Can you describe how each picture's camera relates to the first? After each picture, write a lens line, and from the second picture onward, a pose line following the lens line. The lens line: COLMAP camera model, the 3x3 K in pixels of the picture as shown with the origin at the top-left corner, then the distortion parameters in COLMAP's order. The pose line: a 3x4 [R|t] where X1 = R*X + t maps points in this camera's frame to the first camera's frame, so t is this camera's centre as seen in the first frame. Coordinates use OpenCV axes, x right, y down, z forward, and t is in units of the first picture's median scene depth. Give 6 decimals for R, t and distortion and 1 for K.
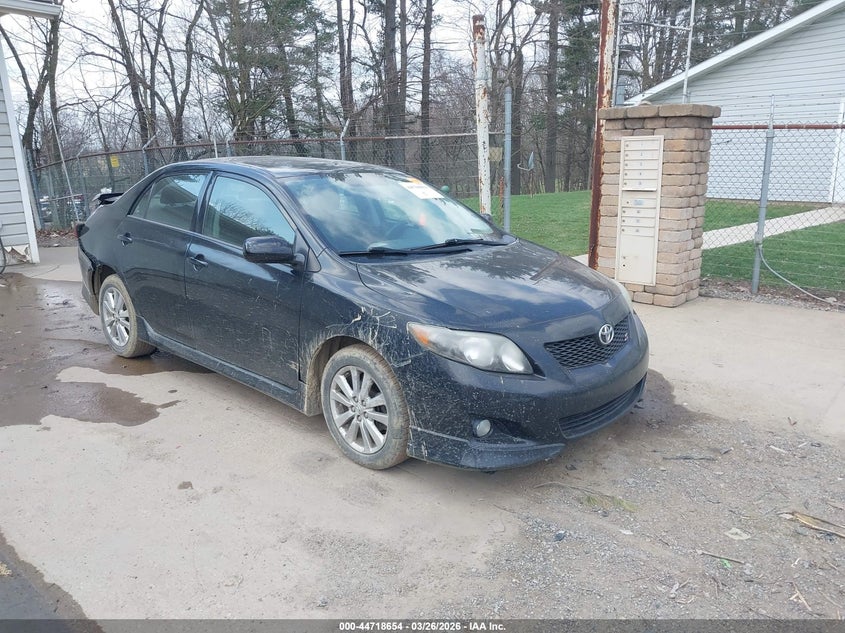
lens RADIAL K [[646.5, 0, 425.1], [0, 646.5, 316.3], [0, 0, 1]] dist [-0.004426, -0.002649]
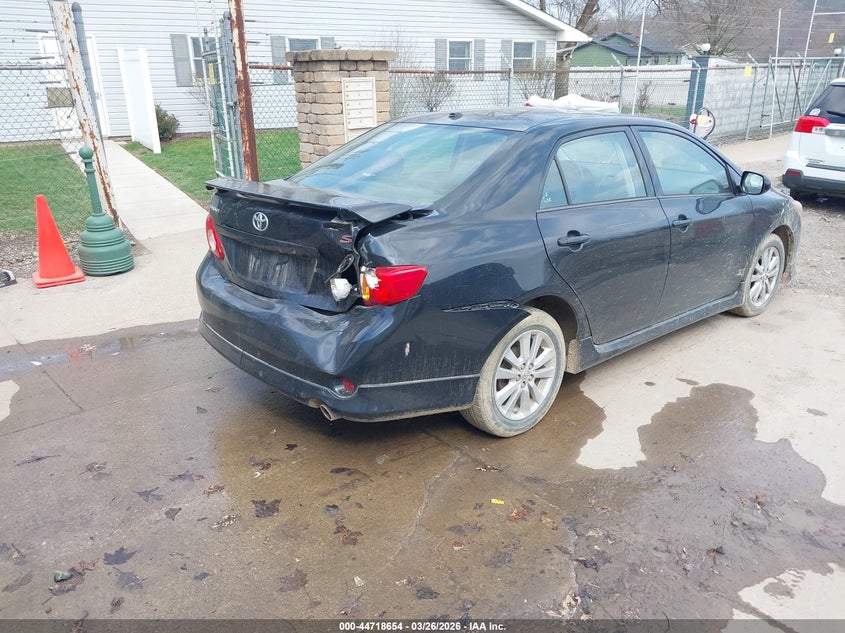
lens RADIAL K [[646.5, 0, 425.2], [0, 646.5, 317.9], [0, 0, 1]] dist [-0.004426, -0.002649]
pose [[0.142005, -0.346155, 0.927368, -1.292788], [0.249255, 0.919179, 0.304931, -0.331097], [-0.957970, 0.187849, 0.216809, 1.148987]]
